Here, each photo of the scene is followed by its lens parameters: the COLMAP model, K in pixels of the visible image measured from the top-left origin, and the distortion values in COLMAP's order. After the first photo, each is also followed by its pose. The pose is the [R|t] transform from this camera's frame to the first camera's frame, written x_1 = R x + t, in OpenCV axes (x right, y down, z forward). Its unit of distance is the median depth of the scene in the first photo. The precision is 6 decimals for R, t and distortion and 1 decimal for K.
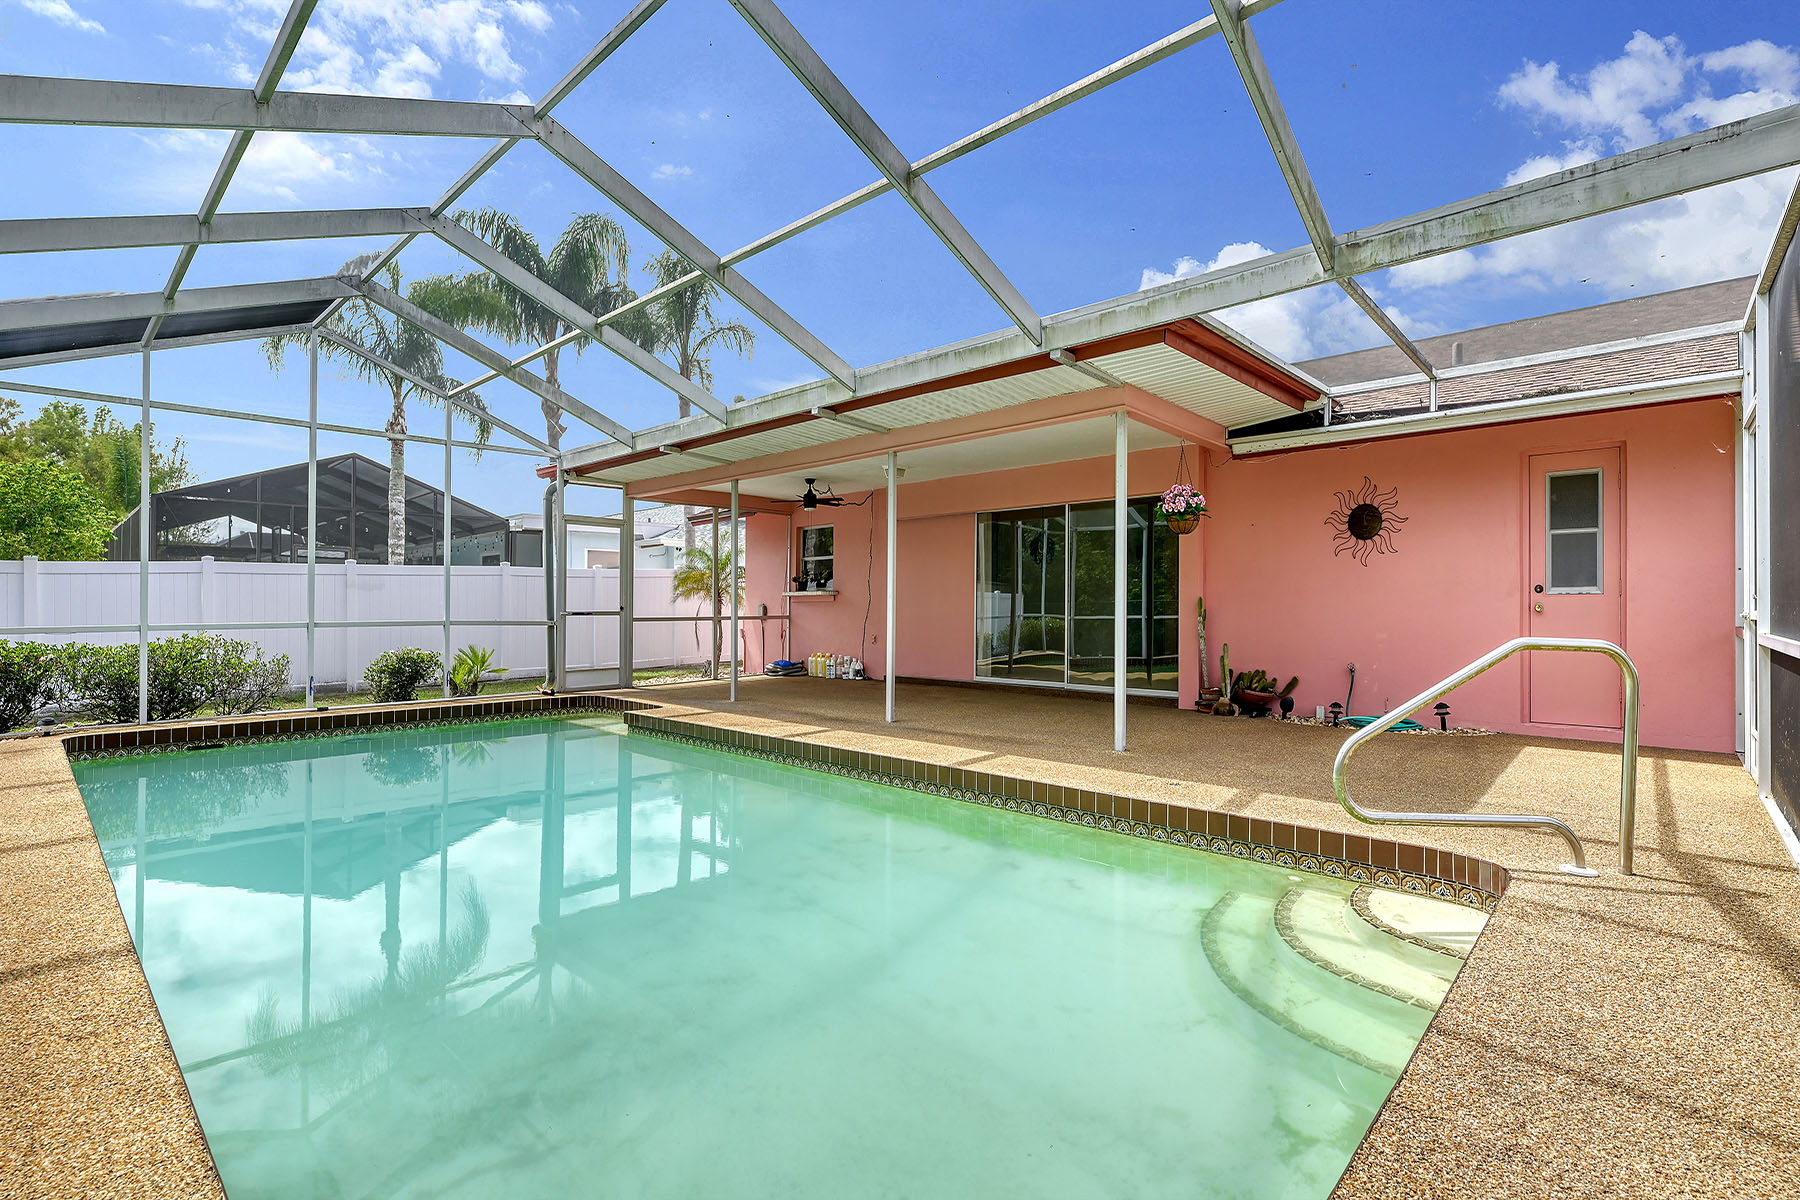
lens RADIAL K [[807.7, 0, 900.0], [0, 807.7, 600.0], [0, 0, 1]] dist [0.000537, -0.000029]
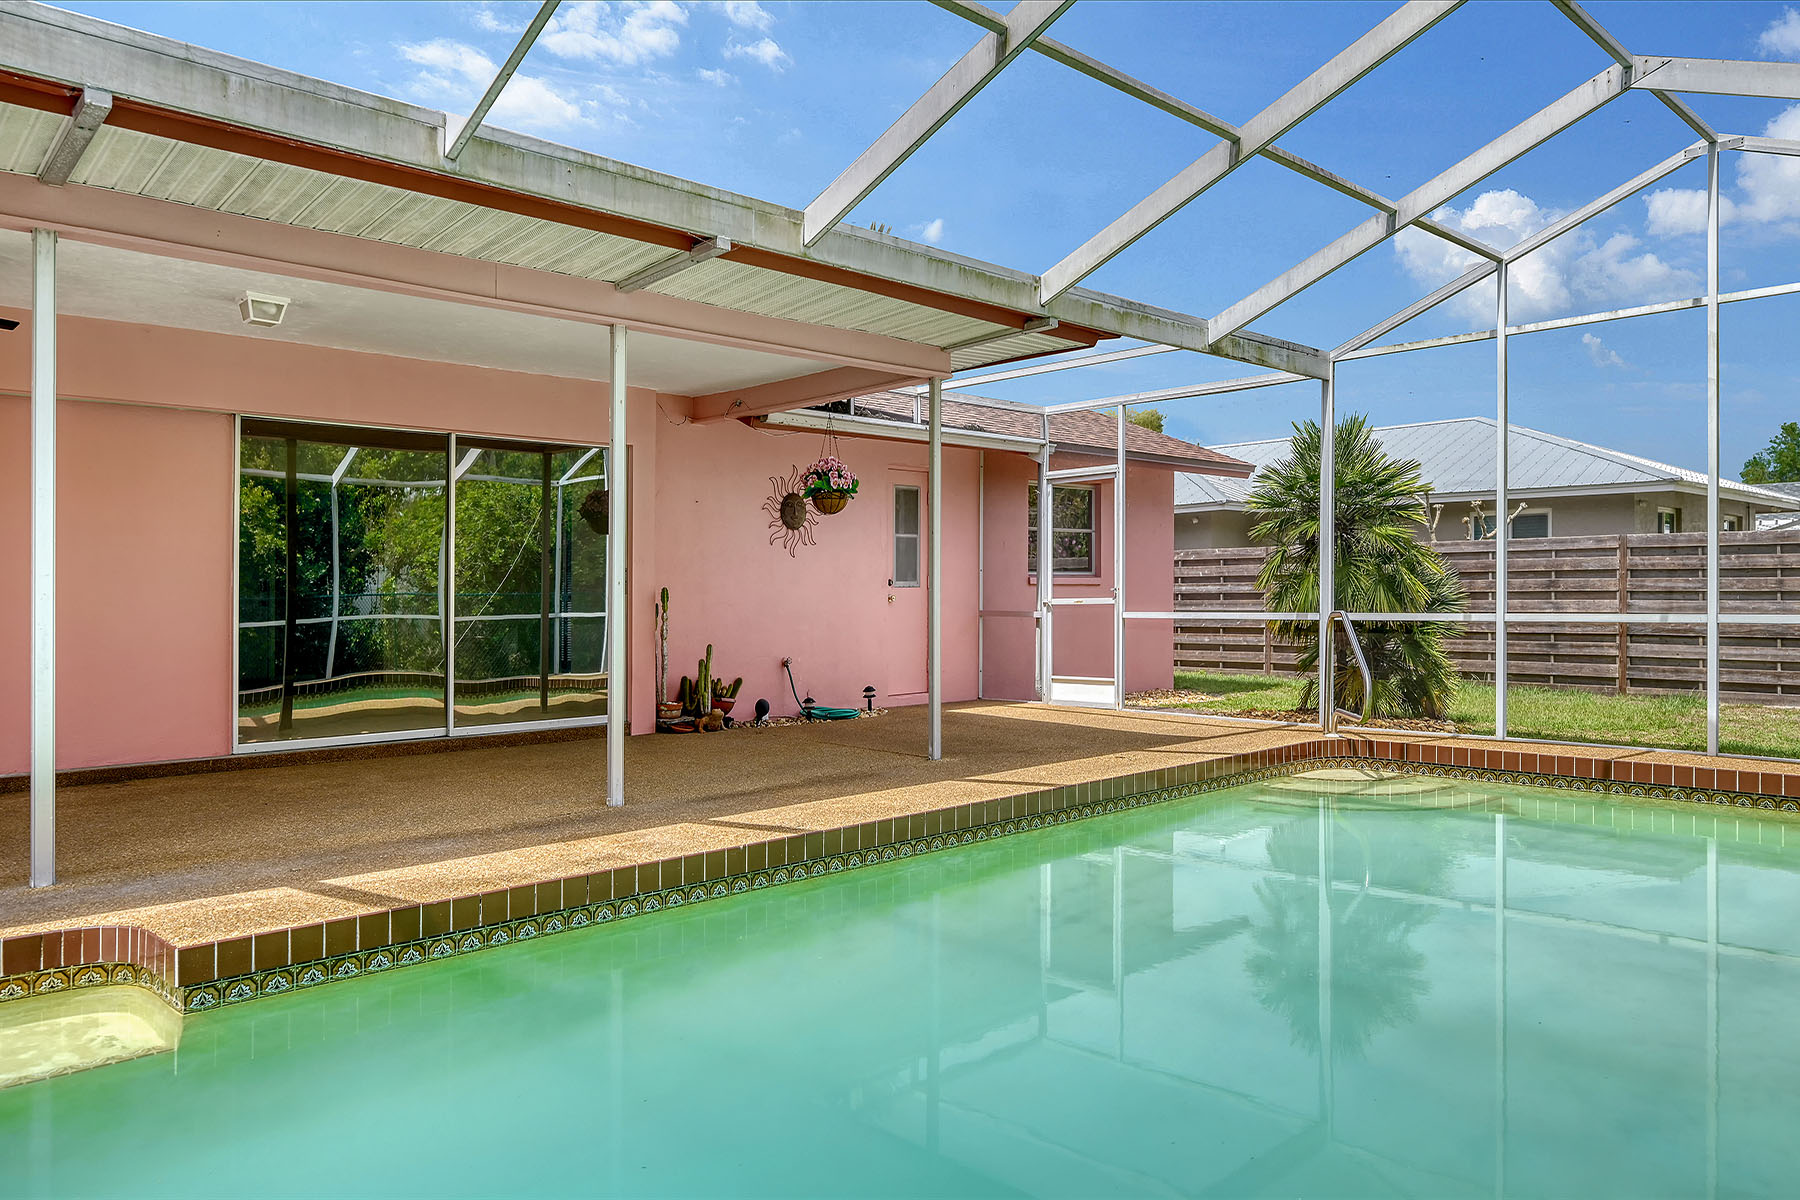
lens RADIAL K [[1175.1, 0, 900.0], [0, 1175.1, 600.0], [0, 0, 1]] dist [0.003662, 0.000732]
pose [[0.092442, -0.002120, 0.995716, -0.809209], [0.000393, 0.999998, 0.002093, 0.006788], [-0.995718, 0.000198, 0.092443, 0.731394]]
